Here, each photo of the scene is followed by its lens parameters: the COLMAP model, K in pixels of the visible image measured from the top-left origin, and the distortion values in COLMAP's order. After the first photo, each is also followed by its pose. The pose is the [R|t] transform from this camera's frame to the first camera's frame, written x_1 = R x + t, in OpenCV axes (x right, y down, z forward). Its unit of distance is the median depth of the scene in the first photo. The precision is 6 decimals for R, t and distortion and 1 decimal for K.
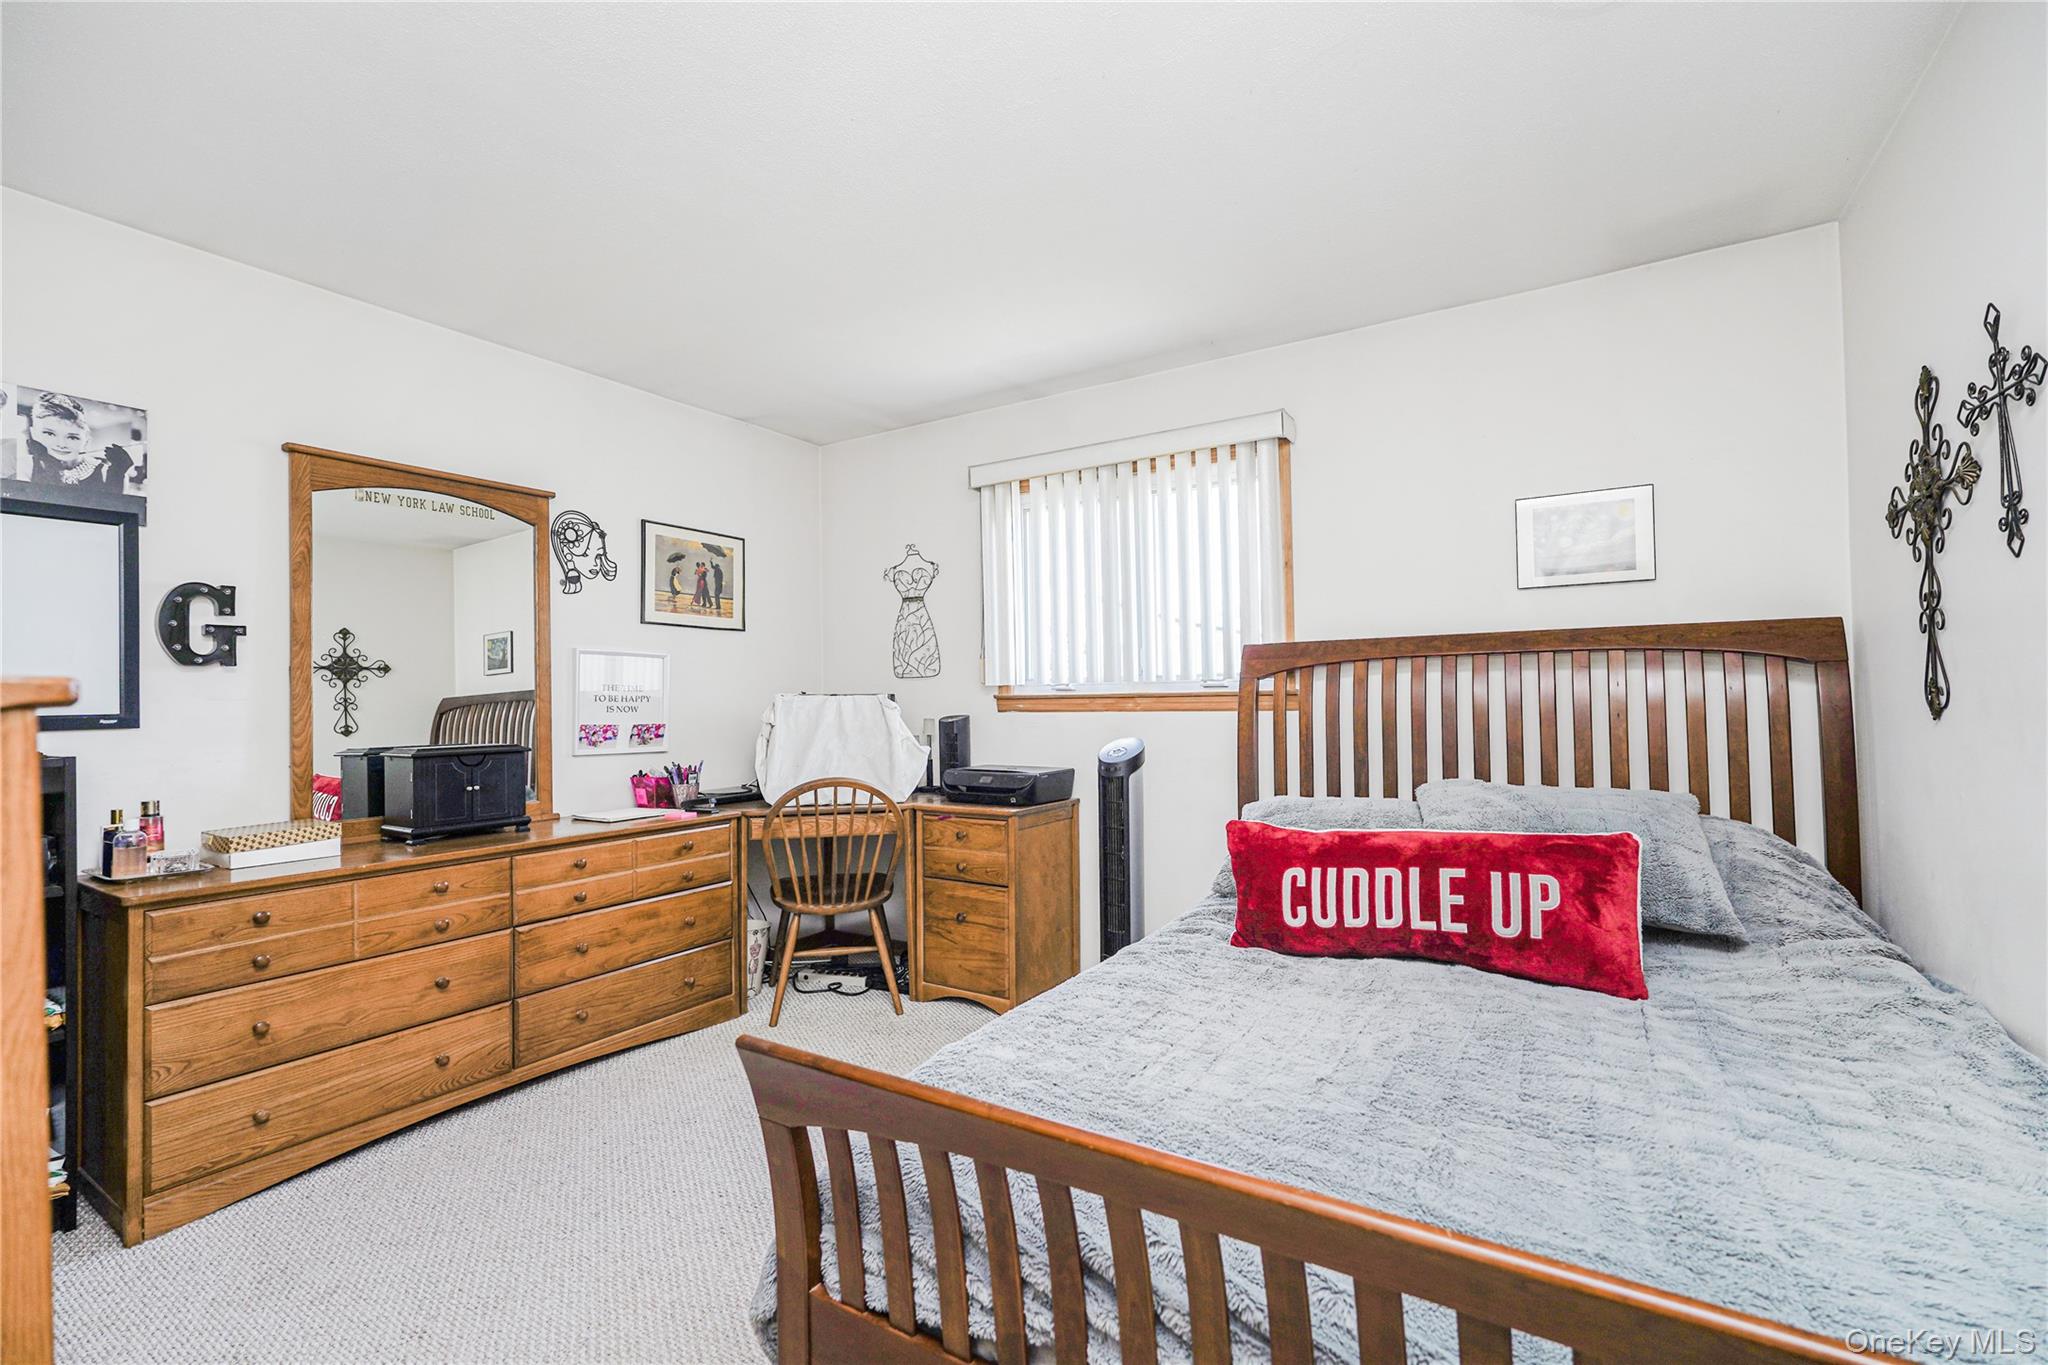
lens RADIAL K [[912.7, 0, 1023.2], [0, 912.7, 686.7], [0, 0, 1]] dist [-0.016070, 0.008198]
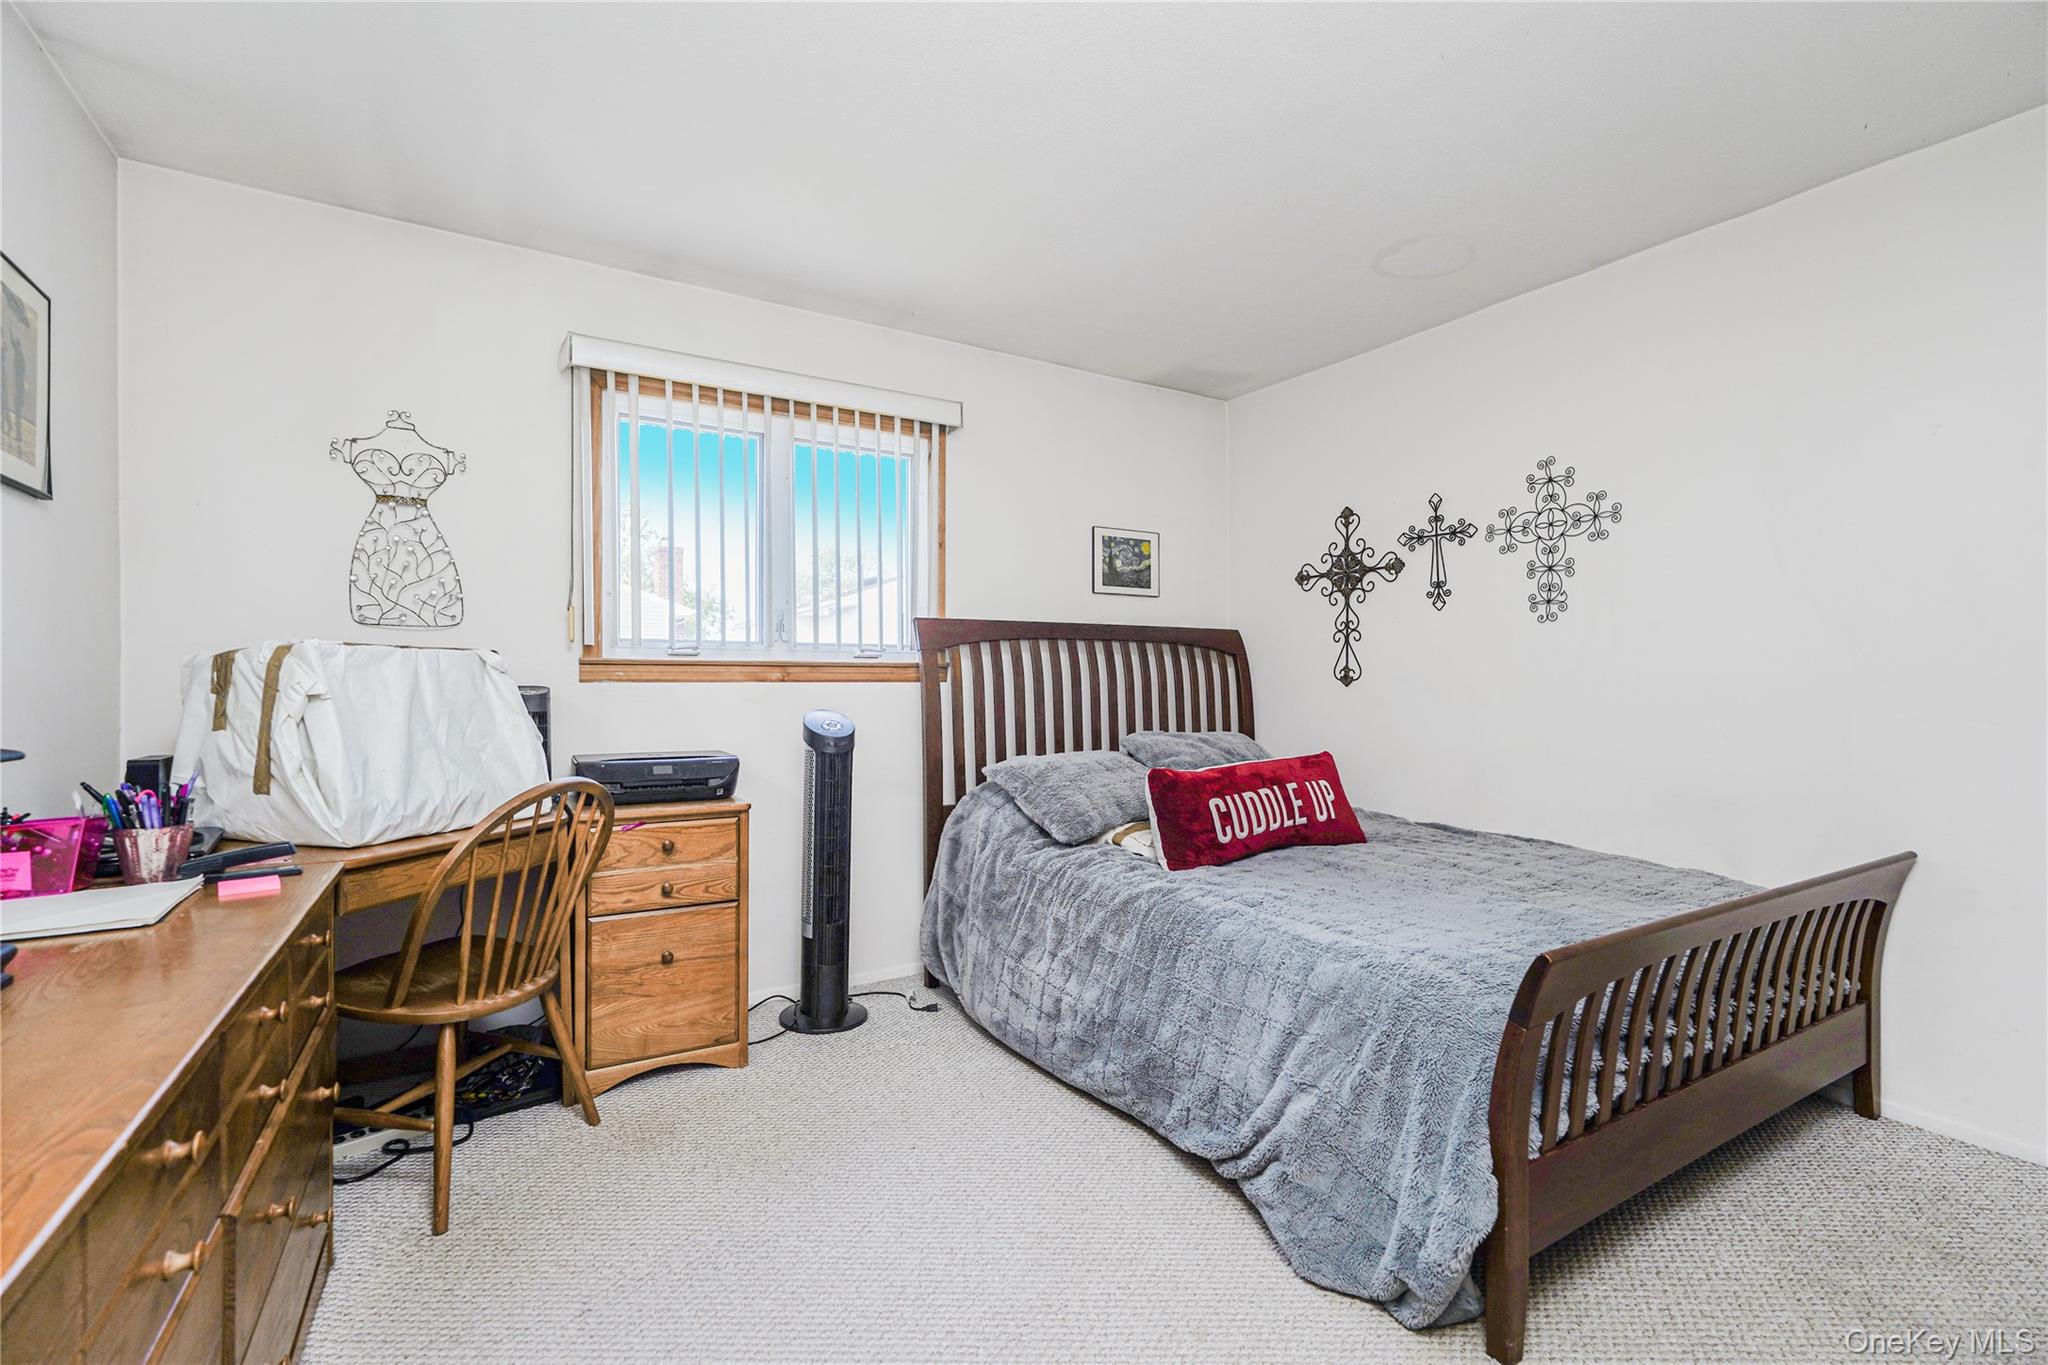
lens RADIAL K [[912.7, 0, 1074.2], [0, 912.7, 684.4], [0, 0, 1]] dist [-0.016070, 0.008198]
pose [[0.427627, 0.008231, 0.903918, -0.969601], [-0.019984, 0.999800, 0.000350, 0.040605], [-0.903735, -0.018213, 0.427706, 0.636986]]
